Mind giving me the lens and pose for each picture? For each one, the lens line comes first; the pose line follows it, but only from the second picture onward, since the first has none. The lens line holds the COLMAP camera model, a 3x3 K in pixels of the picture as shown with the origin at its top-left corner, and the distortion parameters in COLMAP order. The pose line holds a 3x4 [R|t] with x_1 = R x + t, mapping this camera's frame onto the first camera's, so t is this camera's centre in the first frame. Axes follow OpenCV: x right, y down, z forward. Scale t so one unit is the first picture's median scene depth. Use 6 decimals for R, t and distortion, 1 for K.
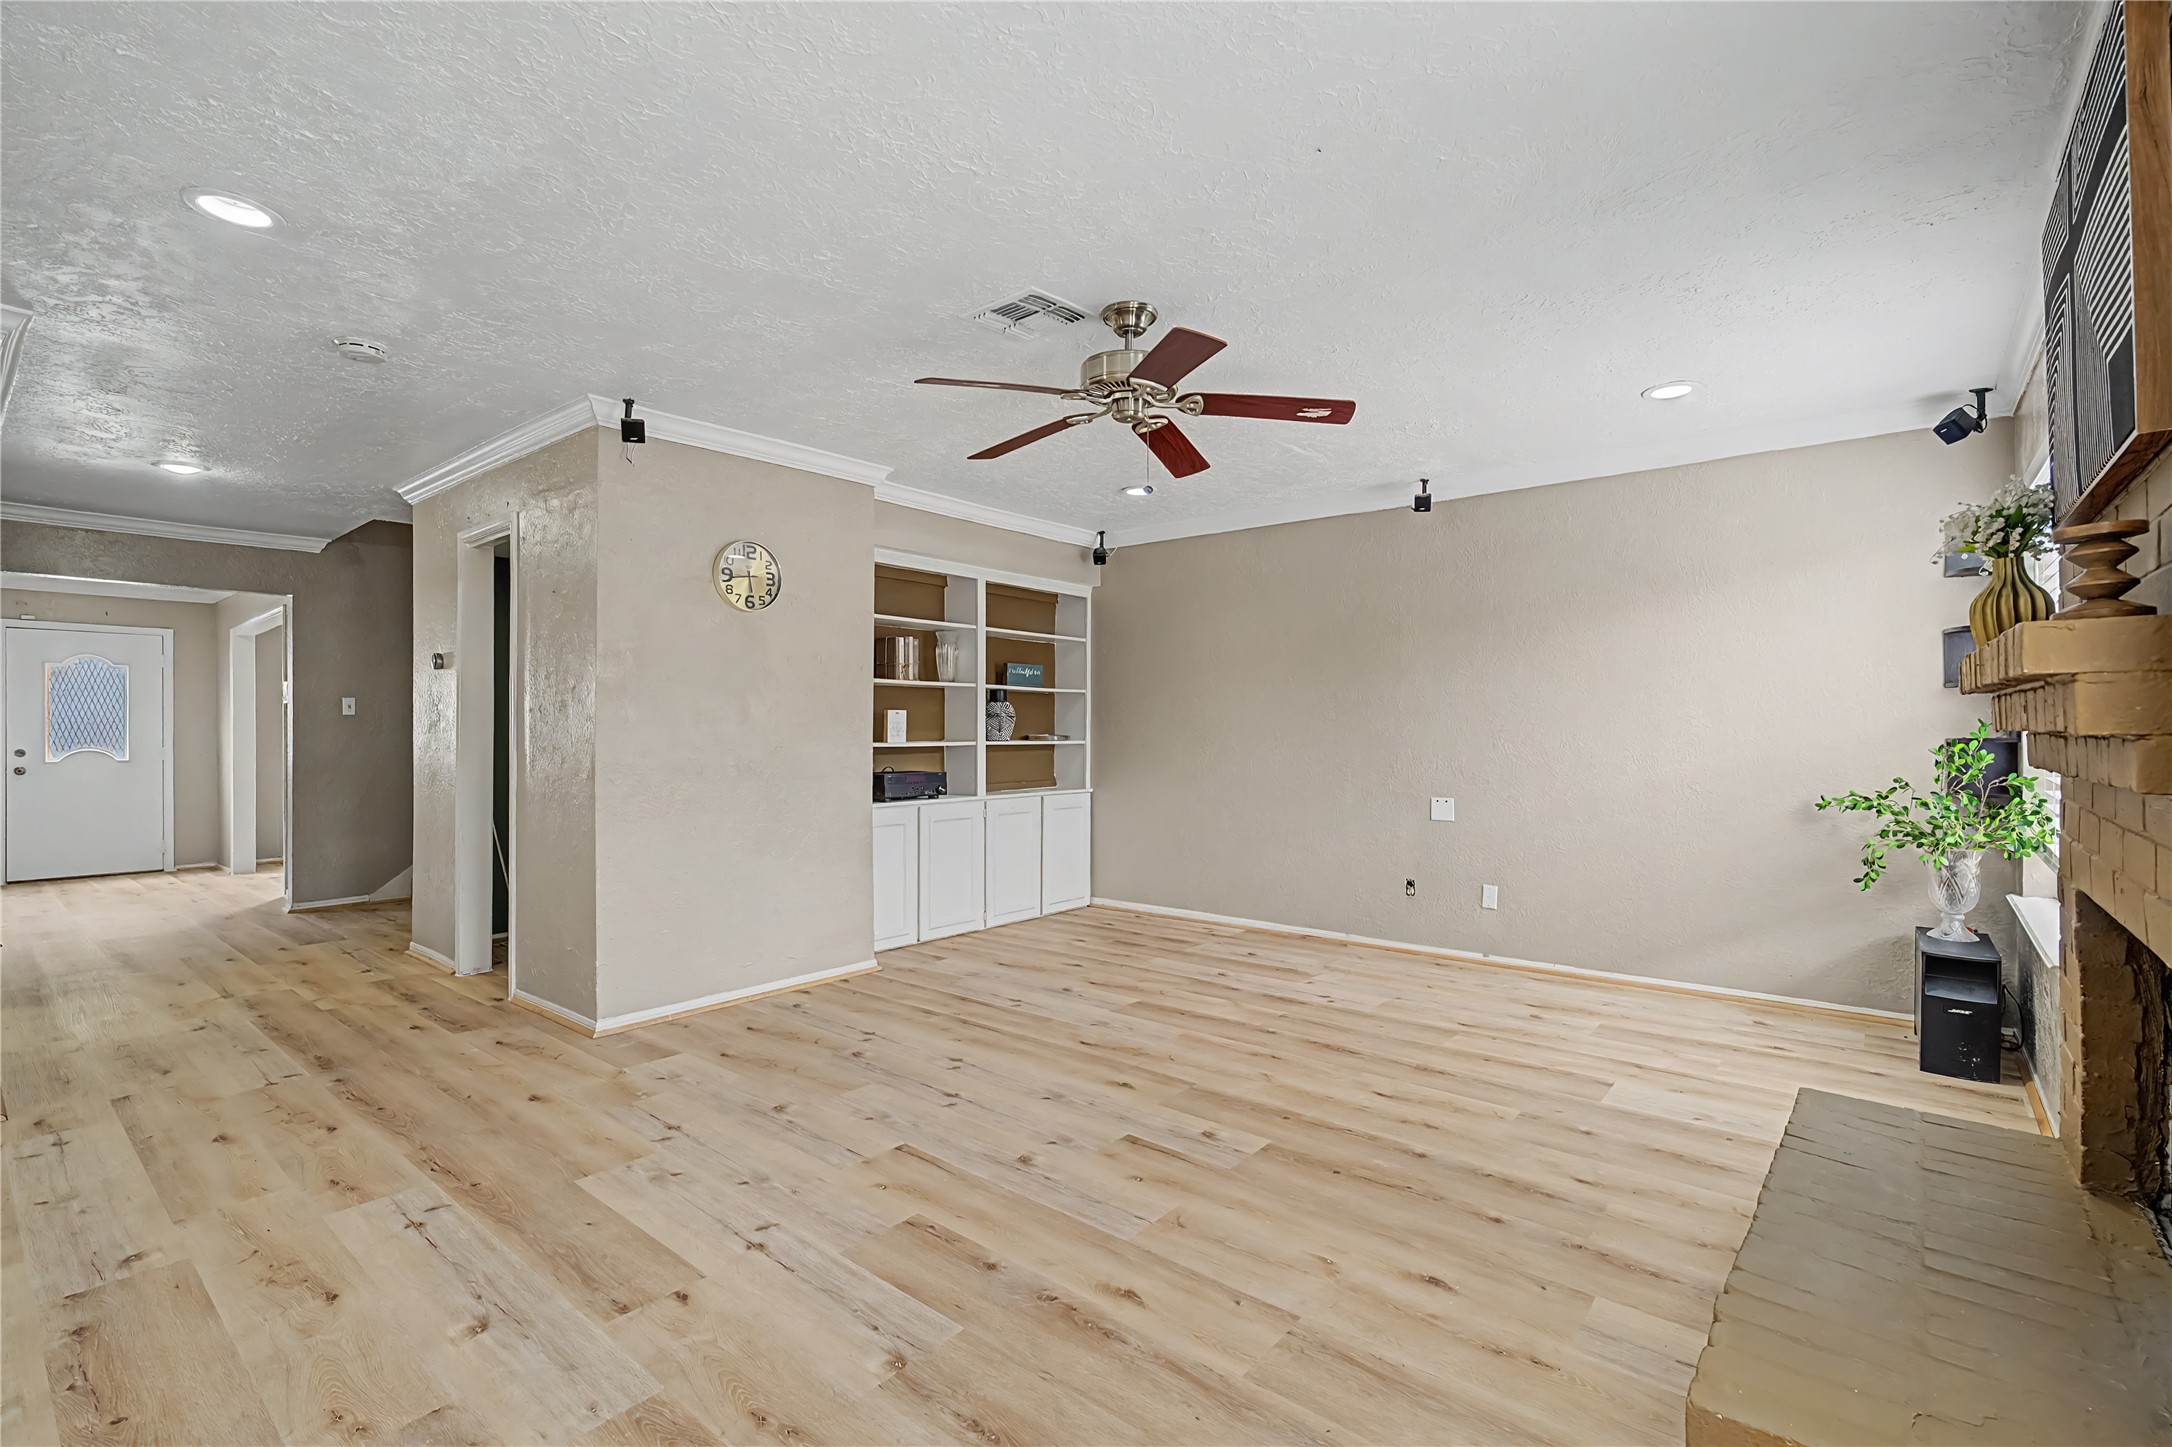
lens RADIAL K [[991.1, 0, 1095.0], [0, 991.1, 731.0], [0, 0, 1]] dist [-0.021550, 0.014687]
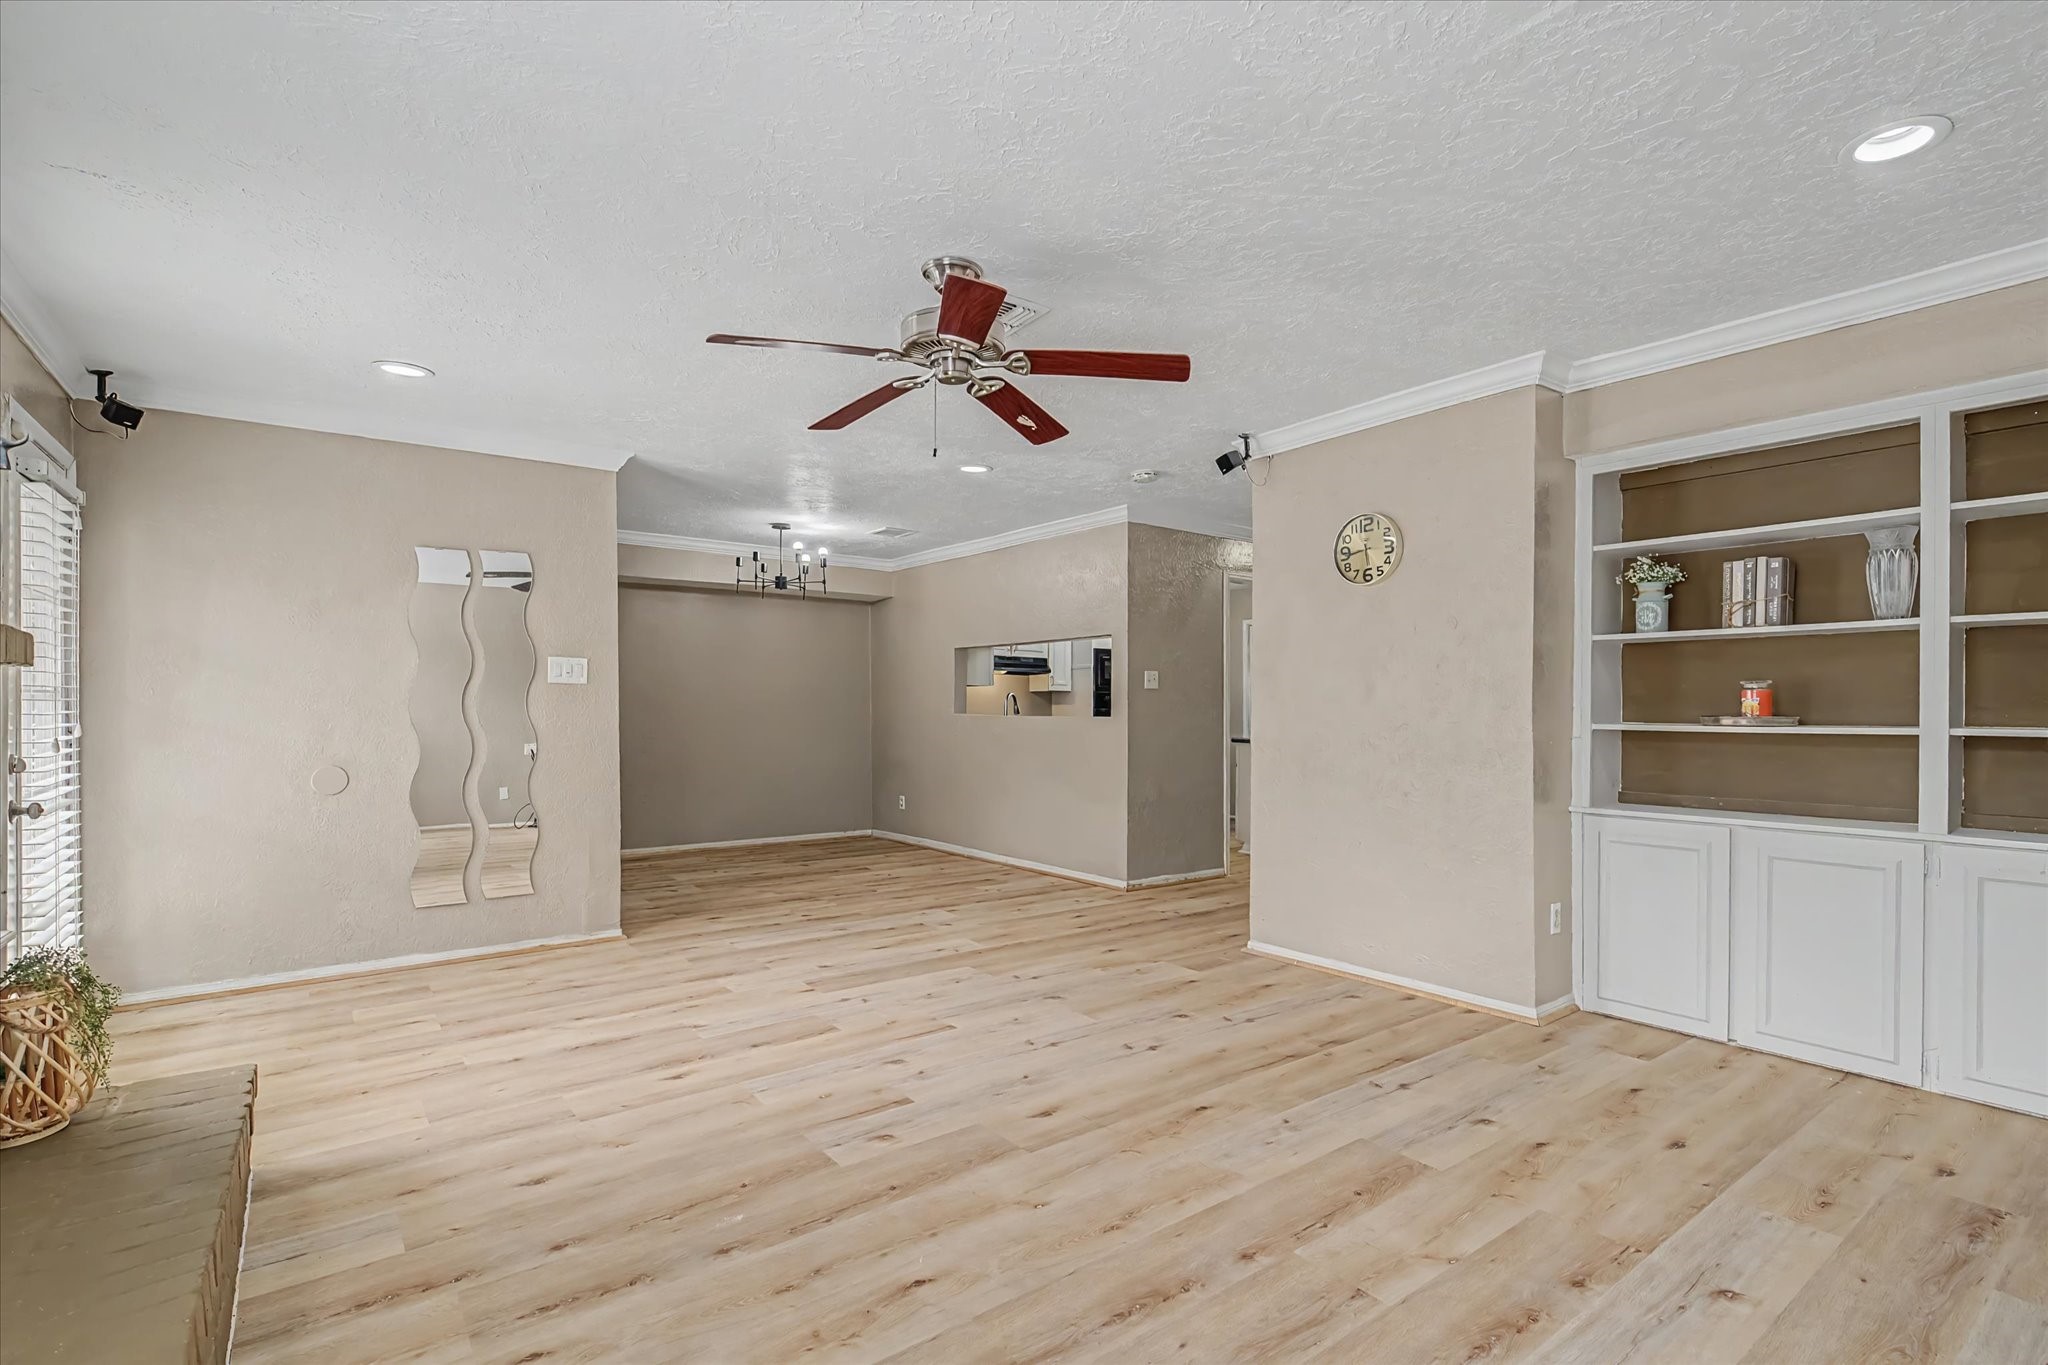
lens RADIAL K [[934.5, 0, 1032.5], [0, 934.5, 689.6], [0, 0, 1]] dist [-0.021550, 0.014687]
pose [[-0.217901, -0.017929, -0.975806, 0.742867], [-0.003060, 0.999839, -0.017687, 0.000833], [0.975966, -0.000868, -0.217921, 1.039616]]
